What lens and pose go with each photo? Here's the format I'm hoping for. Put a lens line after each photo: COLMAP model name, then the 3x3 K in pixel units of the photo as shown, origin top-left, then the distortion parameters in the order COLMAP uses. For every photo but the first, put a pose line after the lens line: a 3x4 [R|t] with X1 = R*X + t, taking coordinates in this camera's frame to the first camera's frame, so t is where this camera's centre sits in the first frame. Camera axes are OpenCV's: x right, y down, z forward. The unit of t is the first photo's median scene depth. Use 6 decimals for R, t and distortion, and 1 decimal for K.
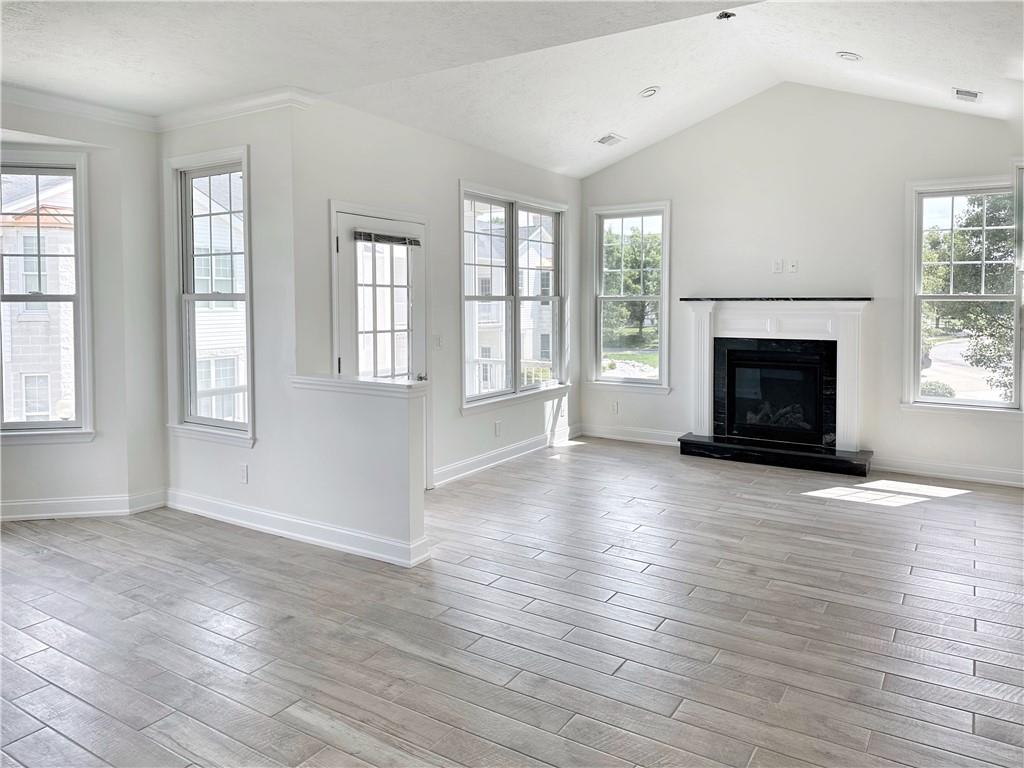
lens RADIAL K [[727.2, 0, 511.5], [0, 727.2, 355.0], [0, 0, 1]] dist [-0.000186, -0.002348]
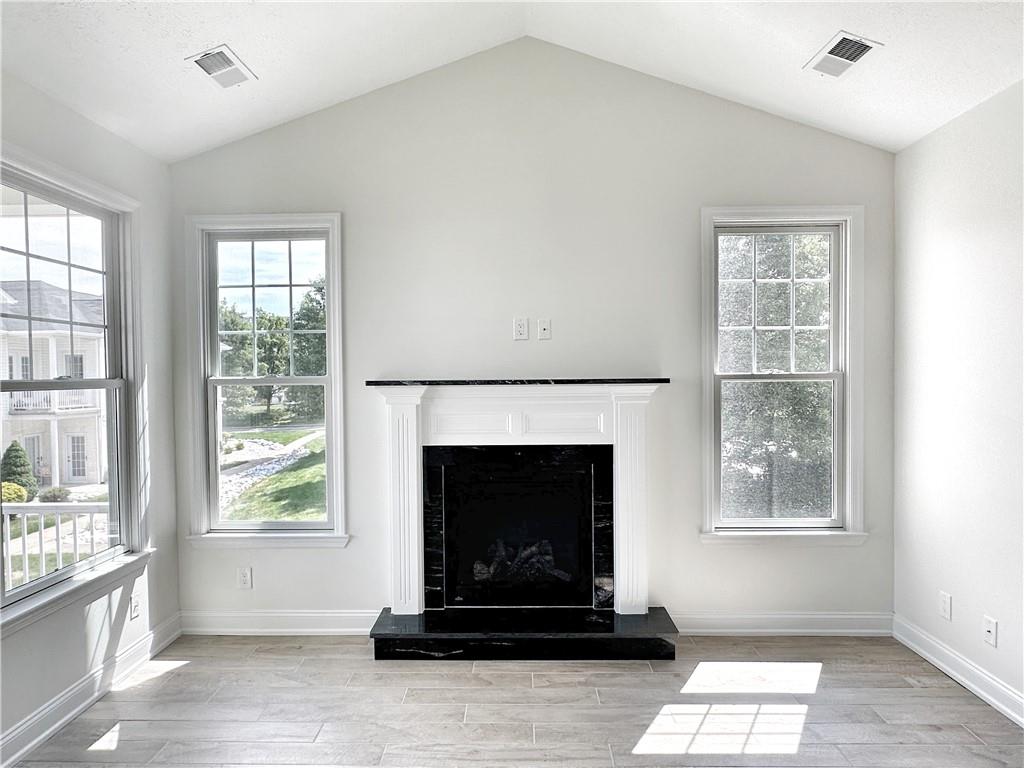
lens RADIAL K [[625.1, 0, 512.0], [0, 625.1, 384.0], [0, 0, 1]] dist [-0.005765, -0.002602]
pose [[0.852183, -0.012991, 0.523083, 0.072973], [0.047038, 0.997546, -0.051858, -0.044588], [-0.521126, 0.068798, 0.850702, 0.516855]]
